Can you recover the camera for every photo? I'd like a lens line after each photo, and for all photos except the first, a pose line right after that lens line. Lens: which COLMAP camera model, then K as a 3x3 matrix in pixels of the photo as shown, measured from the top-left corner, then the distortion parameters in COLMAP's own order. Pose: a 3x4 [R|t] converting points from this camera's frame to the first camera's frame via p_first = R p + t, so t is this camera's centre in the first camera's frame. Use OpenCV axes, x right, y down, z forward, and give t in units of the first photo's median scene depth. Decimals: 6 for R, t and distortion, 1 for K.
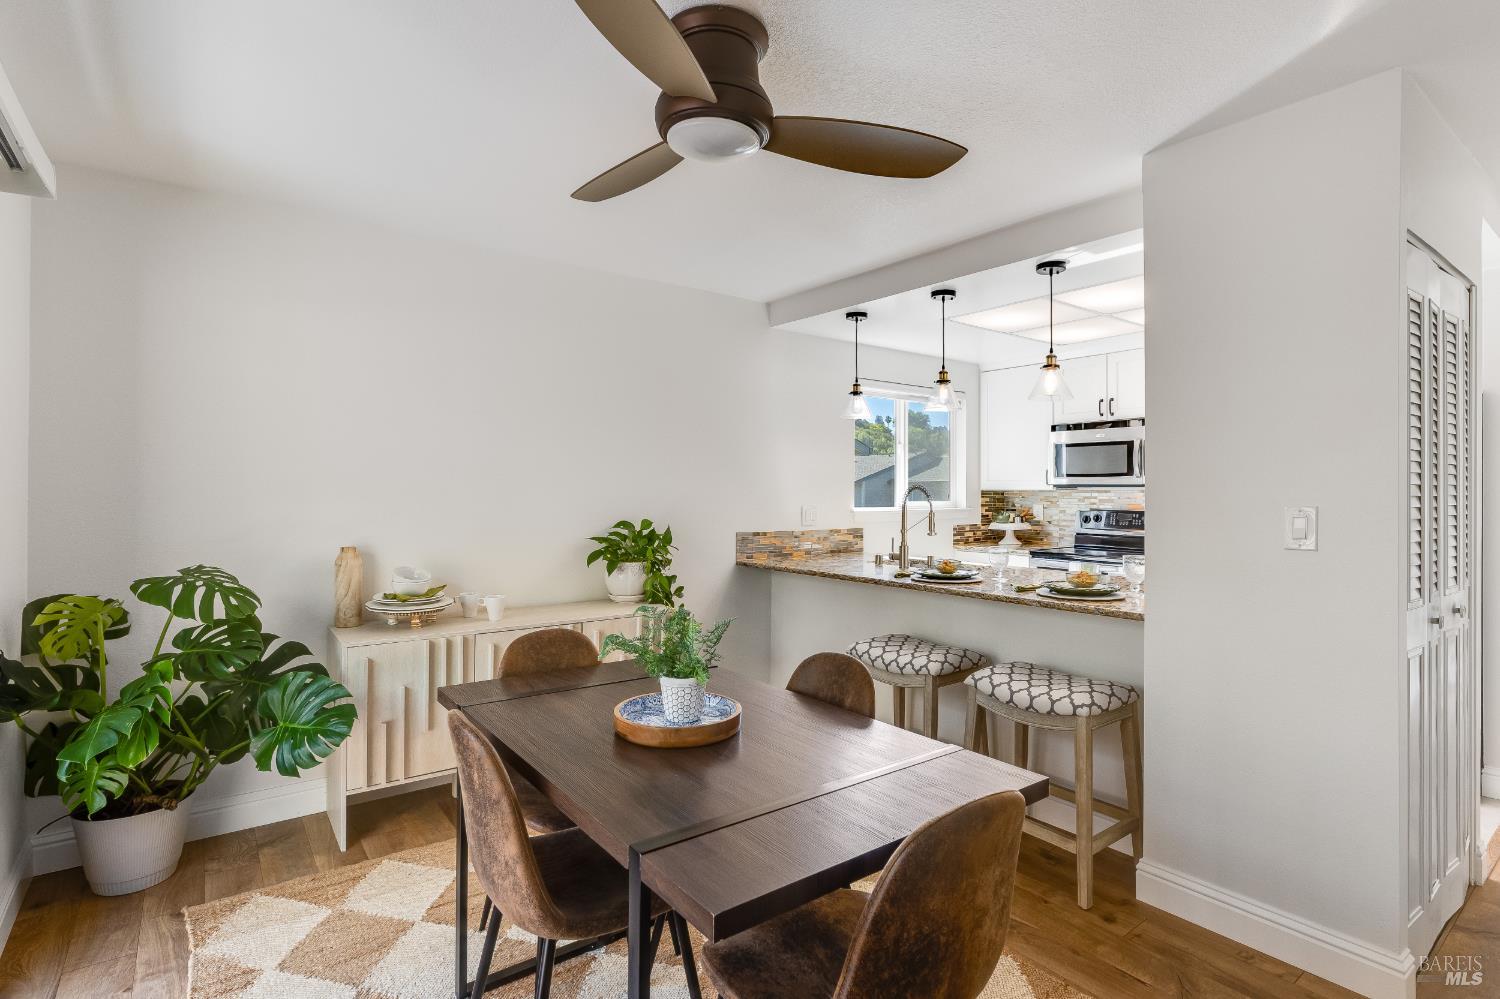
lens RADIAL K [[737.4, 0, 752.1], [0, 737.4, 471.7], [0, 0, 1]] dist [0.002113, 0.000462]
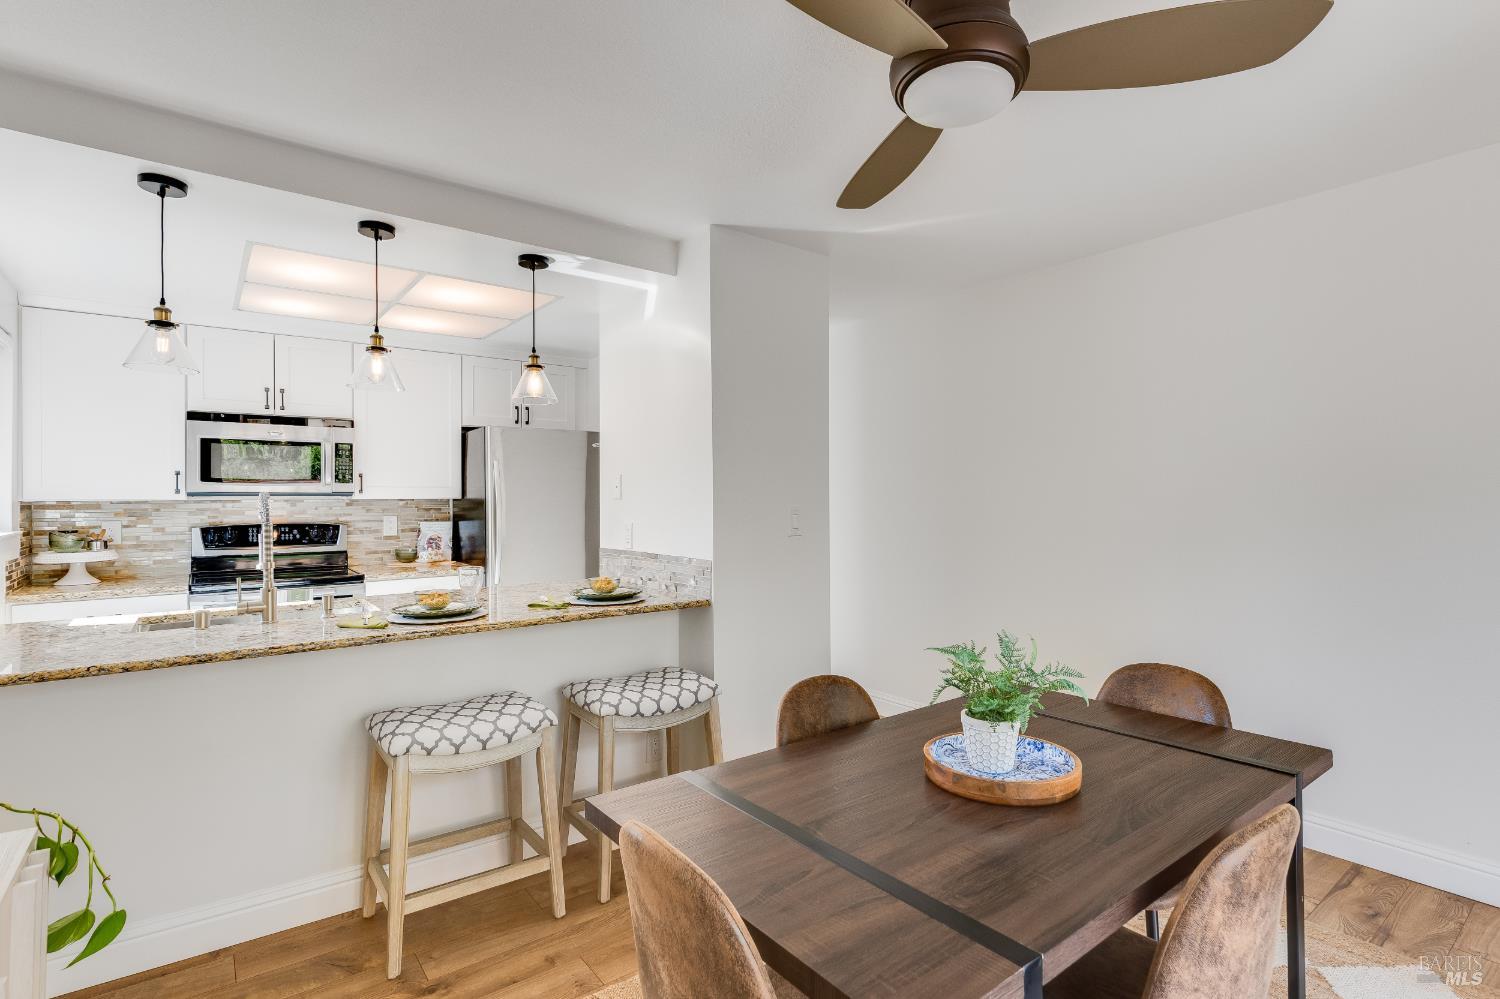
lens RADIAL K [[725.4, 0, 768.5], [0, 725.4, 498.2], [0, 0, 1]] dist [-0.001449, -0.000230]
pose [[-0.022193, -0.004200, 0.999745, -0.333483], [-0.021186, 0.999769, 0.003730, 0.008422], [-0.999529, -0.021098, -0.022277, 0.462258]]
